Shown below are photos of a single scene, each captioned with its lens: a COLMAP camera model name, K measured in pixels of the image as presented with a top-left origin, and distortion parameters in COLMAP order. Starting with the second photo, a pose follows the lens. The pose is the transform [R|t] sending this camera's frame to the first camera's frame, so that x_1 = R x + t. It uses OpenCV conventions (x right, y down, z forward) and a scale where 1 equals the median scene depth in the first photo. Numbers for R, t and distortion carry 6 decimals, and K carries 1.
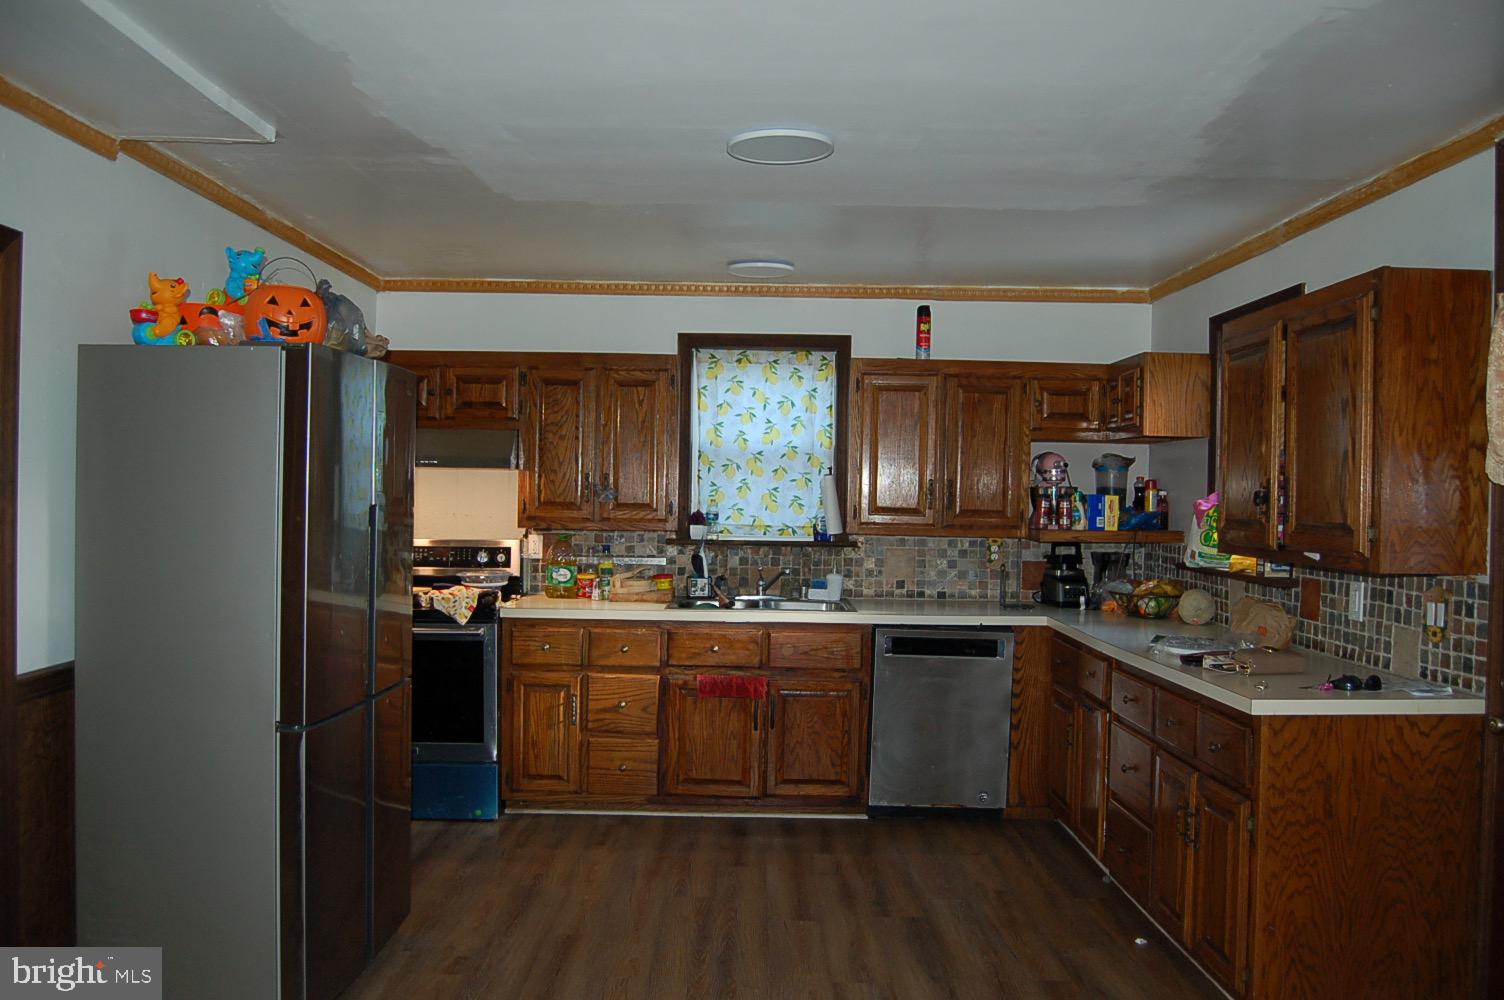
lens RADIAL K [[1180.2, 0, 746.5], [0, 1180.2, 520.5], [0, 0, 1]] dist [-0.094473, 0.031634]
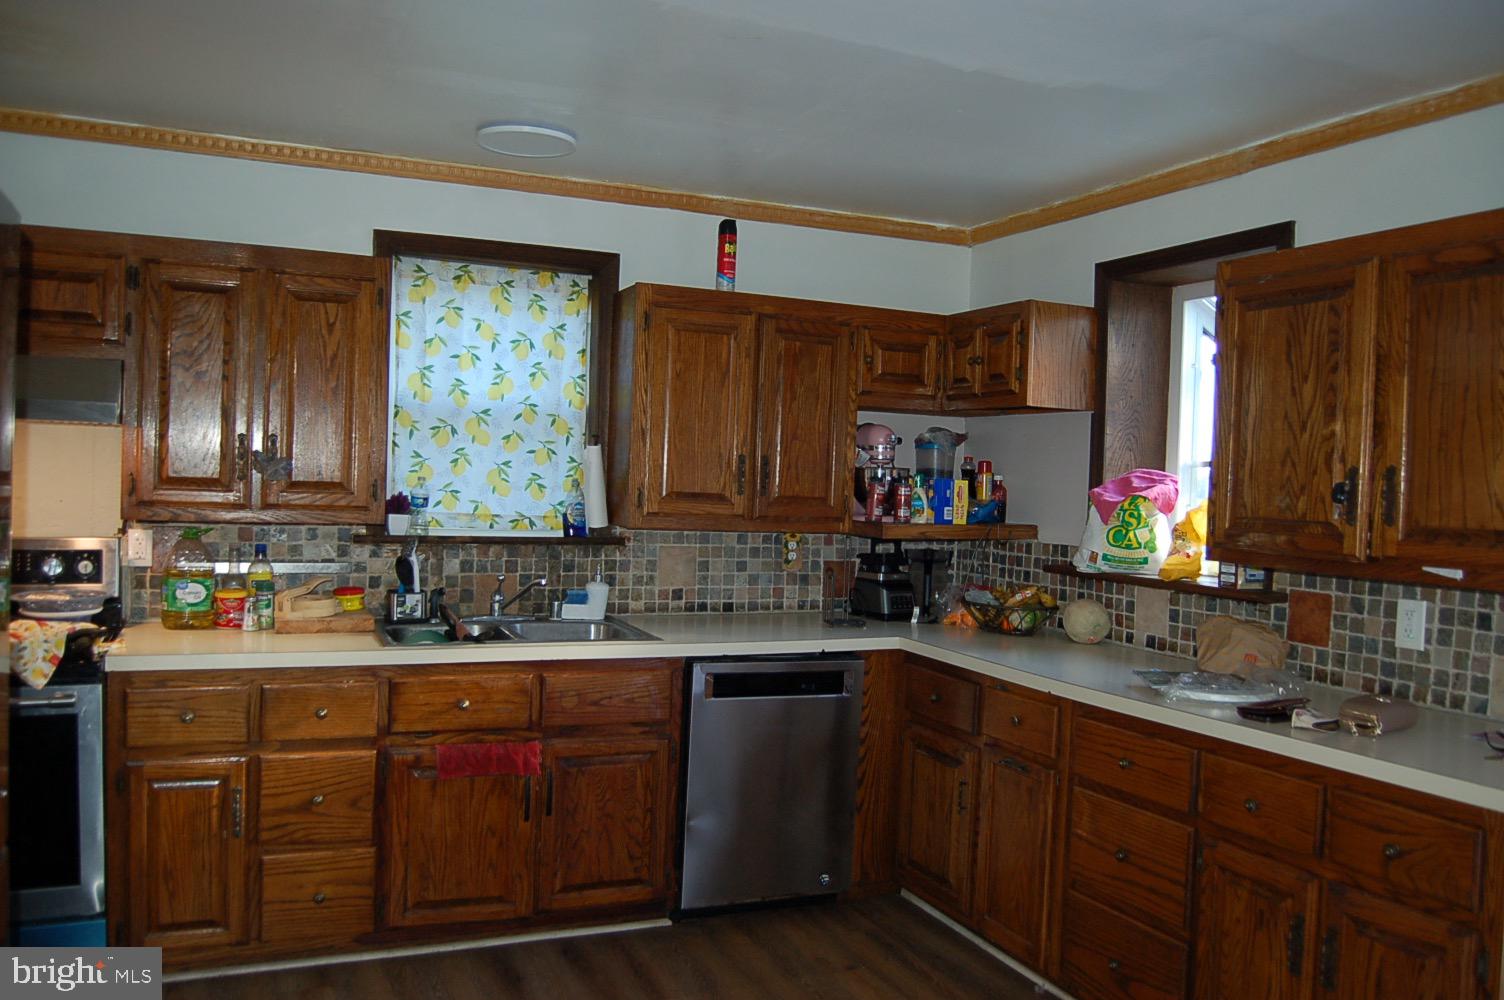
lens RADIAL K [[1180.2, 0, 746.5], [0, 1180.2, 520.5], [0, 0, 1]] dist [-0.094473, 0.031634]
pose [[0.915341, 0.000144, 0.402678, -0.137713], [-0.009255, 0.999743, 0.020681, -0.008854], [-0.402572, -0.022657, 0.915108, 0.317364]]
